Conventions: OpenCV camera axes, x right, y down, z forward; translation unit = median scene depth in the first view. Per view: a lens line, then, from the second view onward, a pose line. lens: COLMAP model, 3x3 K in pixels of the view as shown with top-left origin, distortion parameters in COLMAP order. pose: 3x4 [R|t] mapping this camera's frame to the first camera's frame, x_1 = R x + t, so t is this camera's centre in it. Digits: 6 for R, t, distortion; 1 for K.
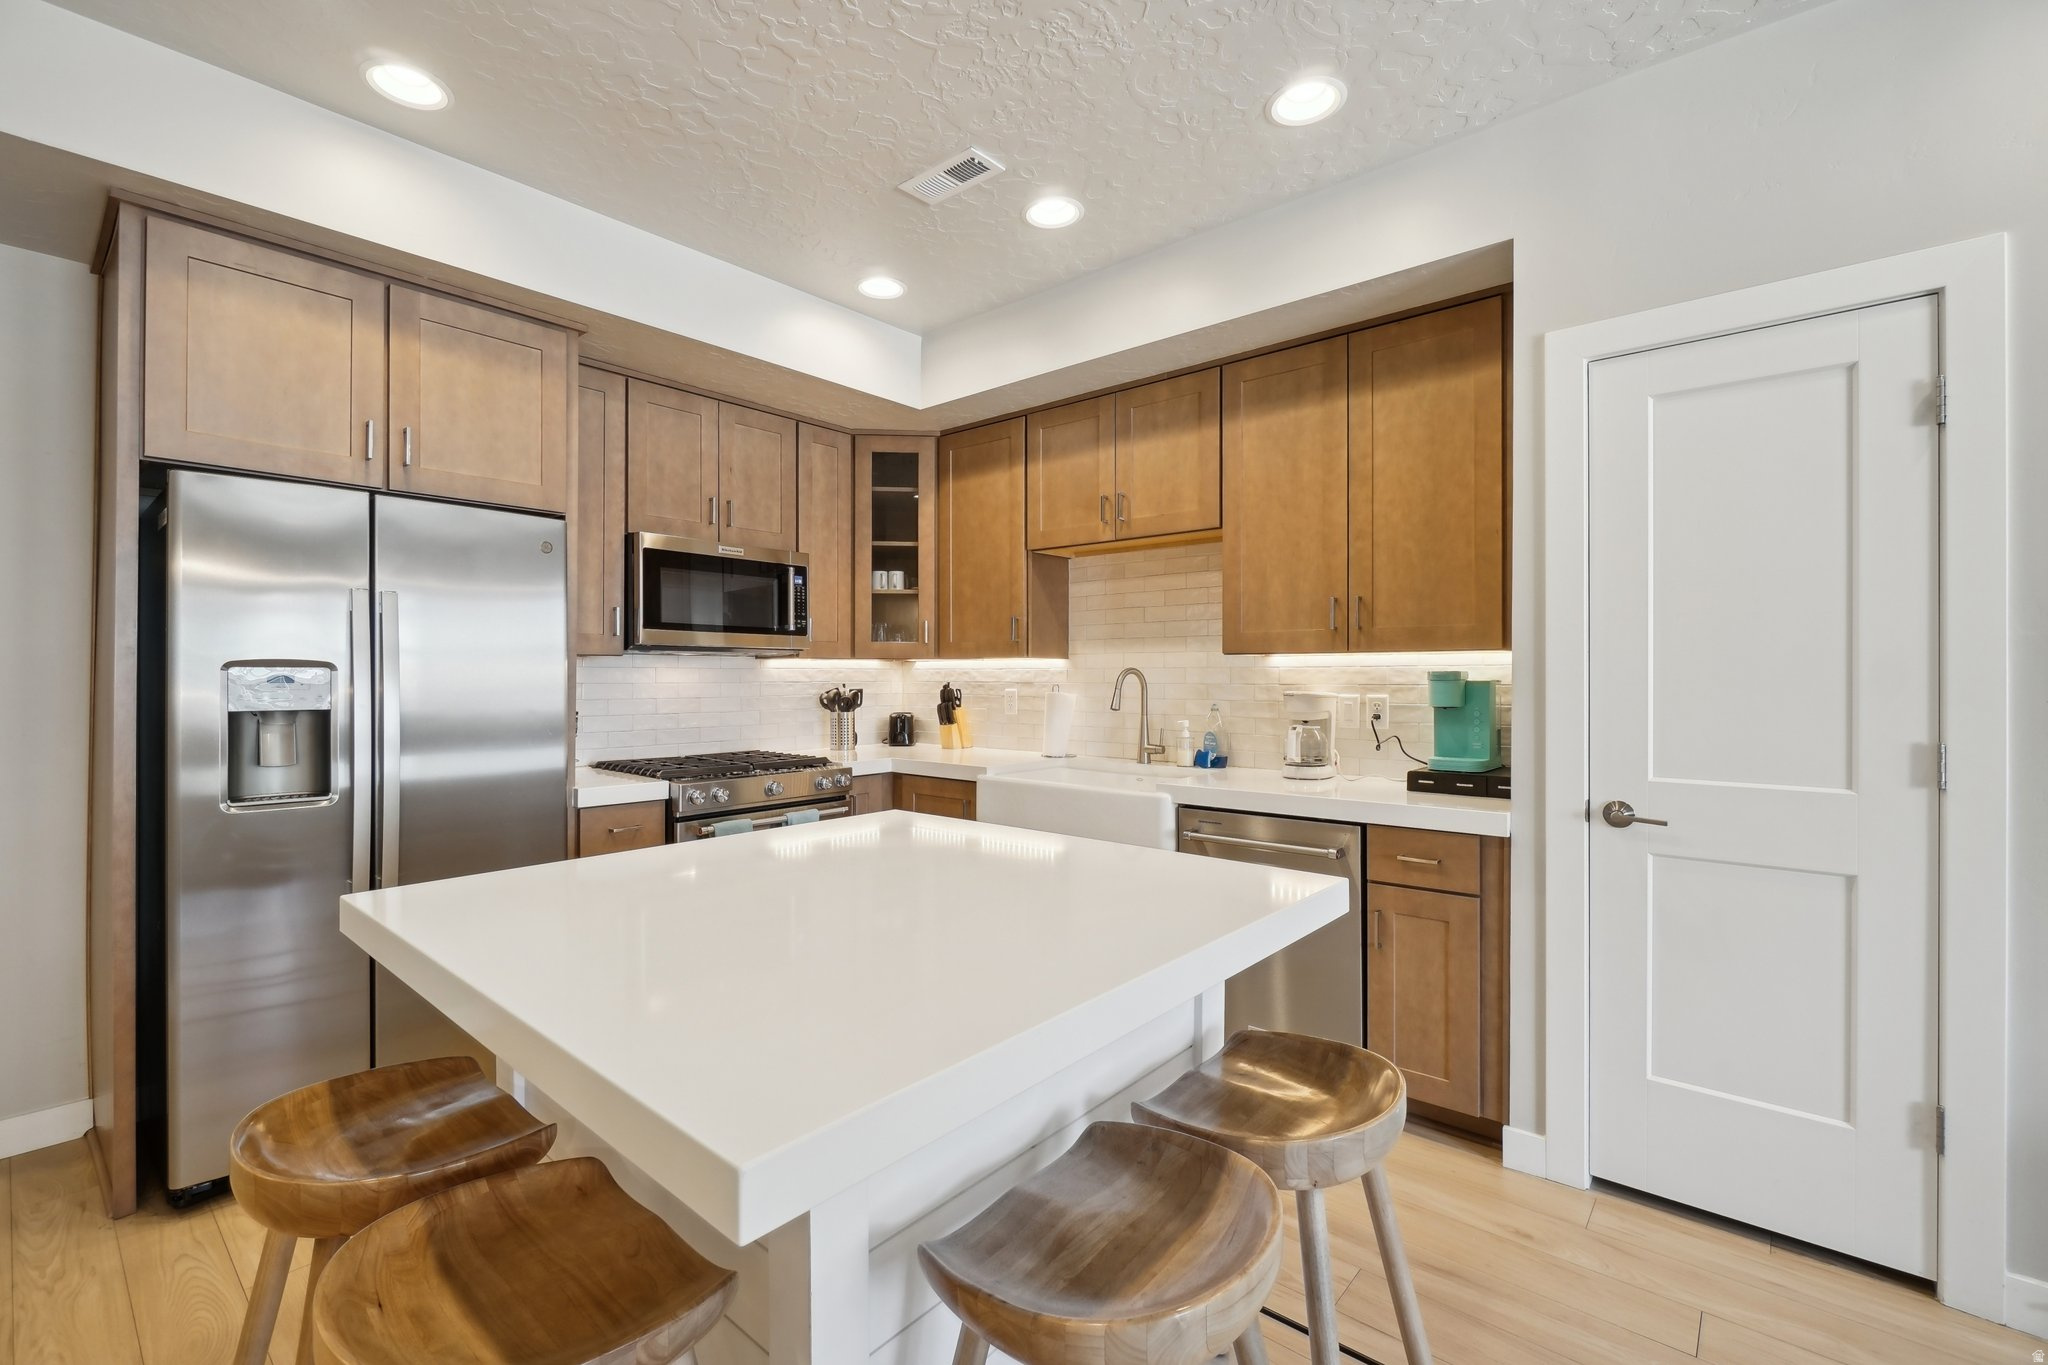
lens RADIAL K [[880.8, 0, 1018.1], [0, 880.8, 678.7], [0, 0, 1]] dist [-0.002032, -0.000069]
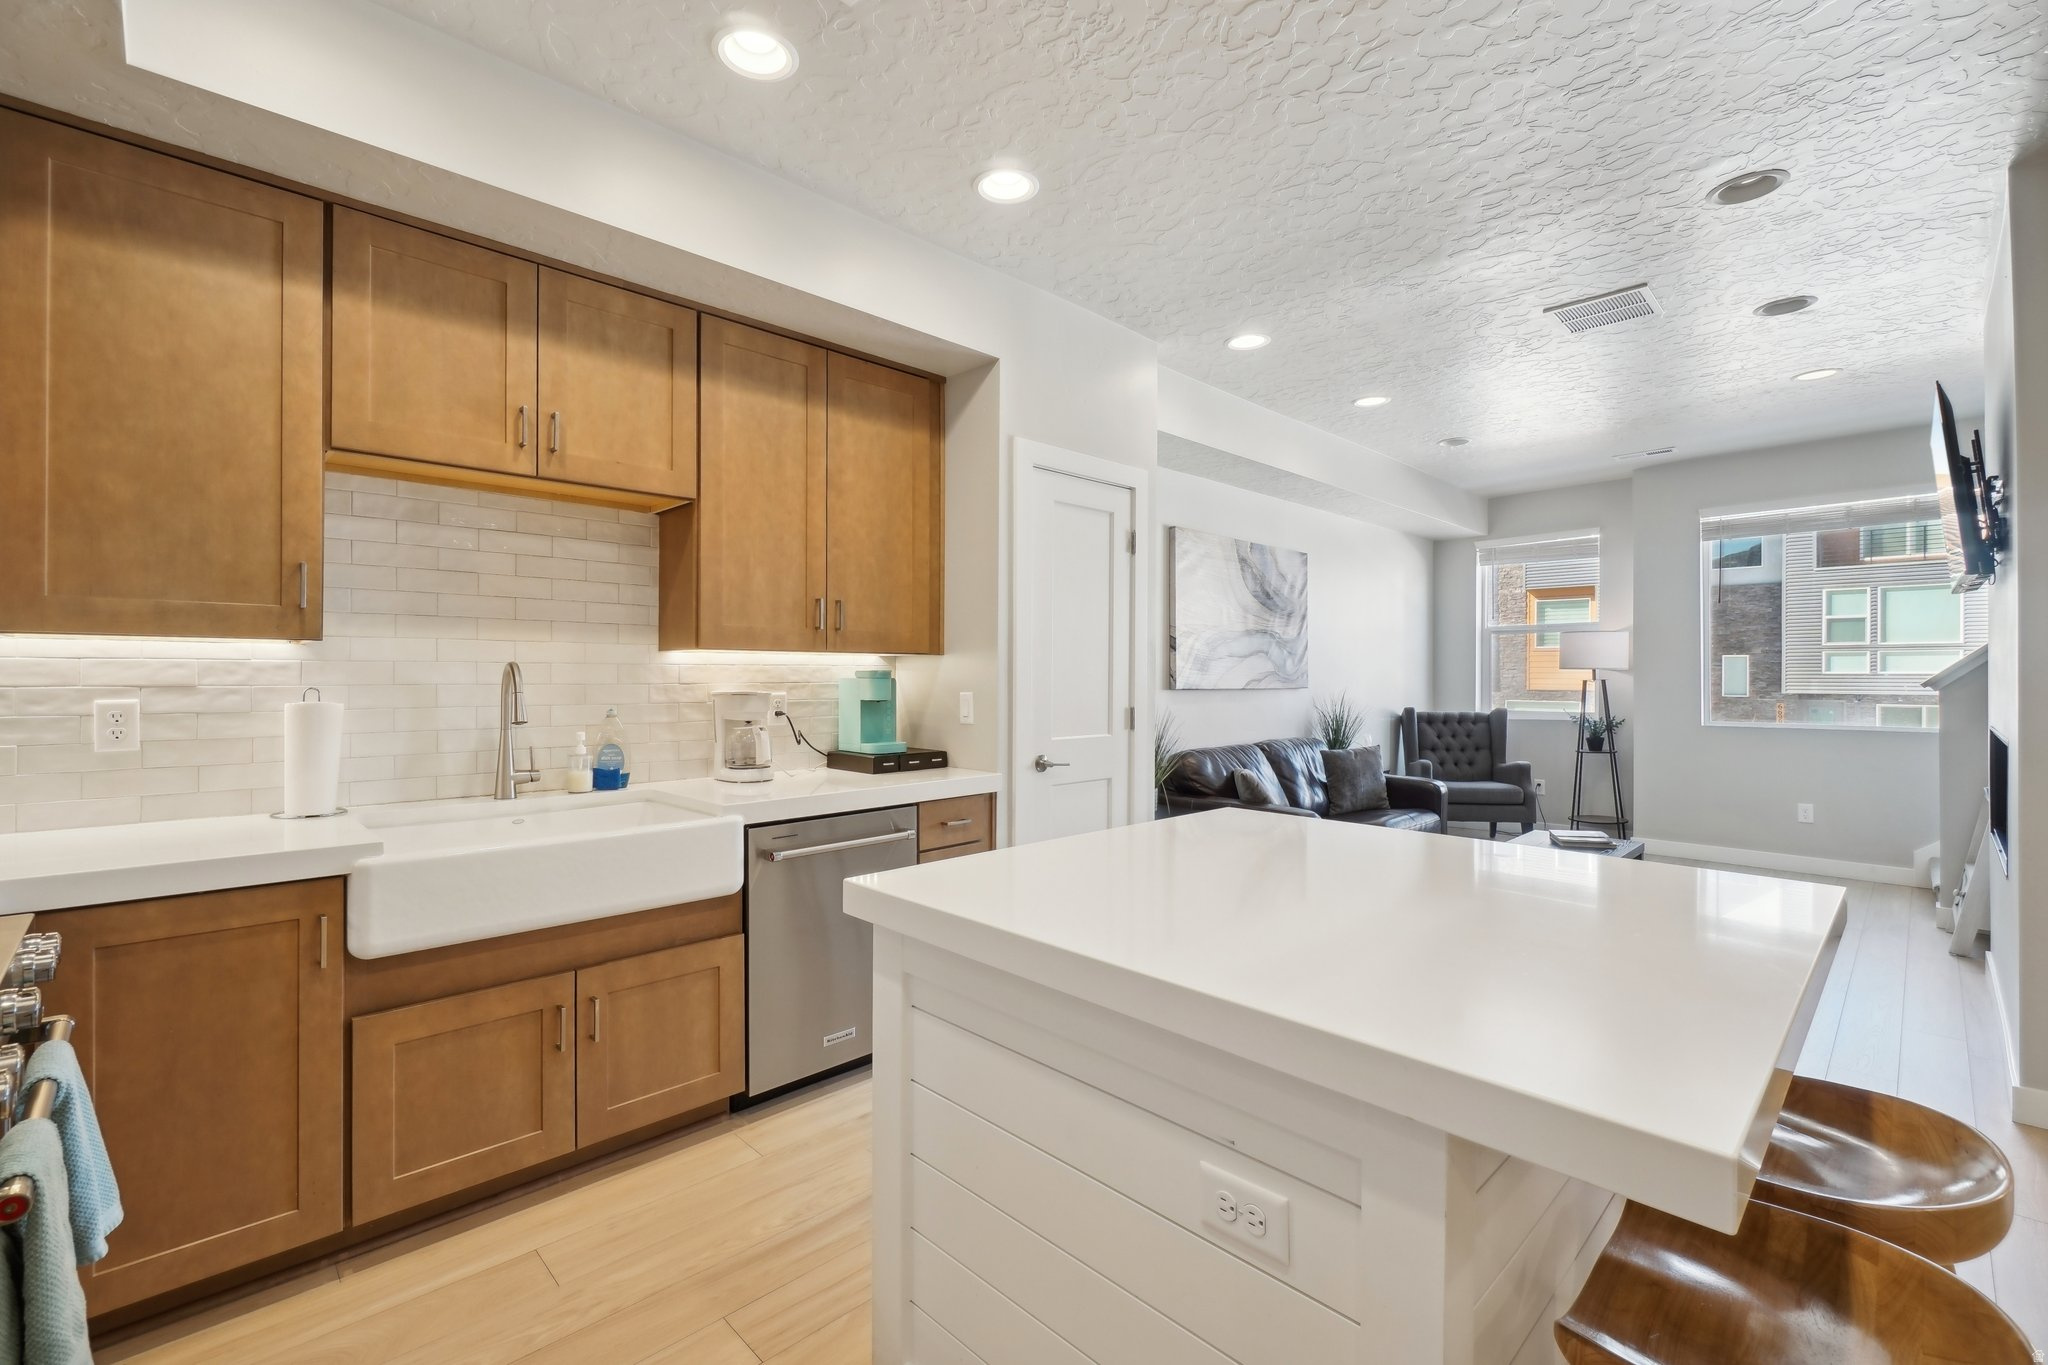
lens RADIAL K [[866.0, 0, 981.4], [0, 866.0, 677.4], [0, 0, 1]] dist [-0.000278, -0.009091]
pose [[0.113774, -0.001018, 0.993506, -0.577750], [0.003138, 0.999995, 0.000665, 0.000700], [-0.993502, 0.003042, 0.113777, 0.635622]]
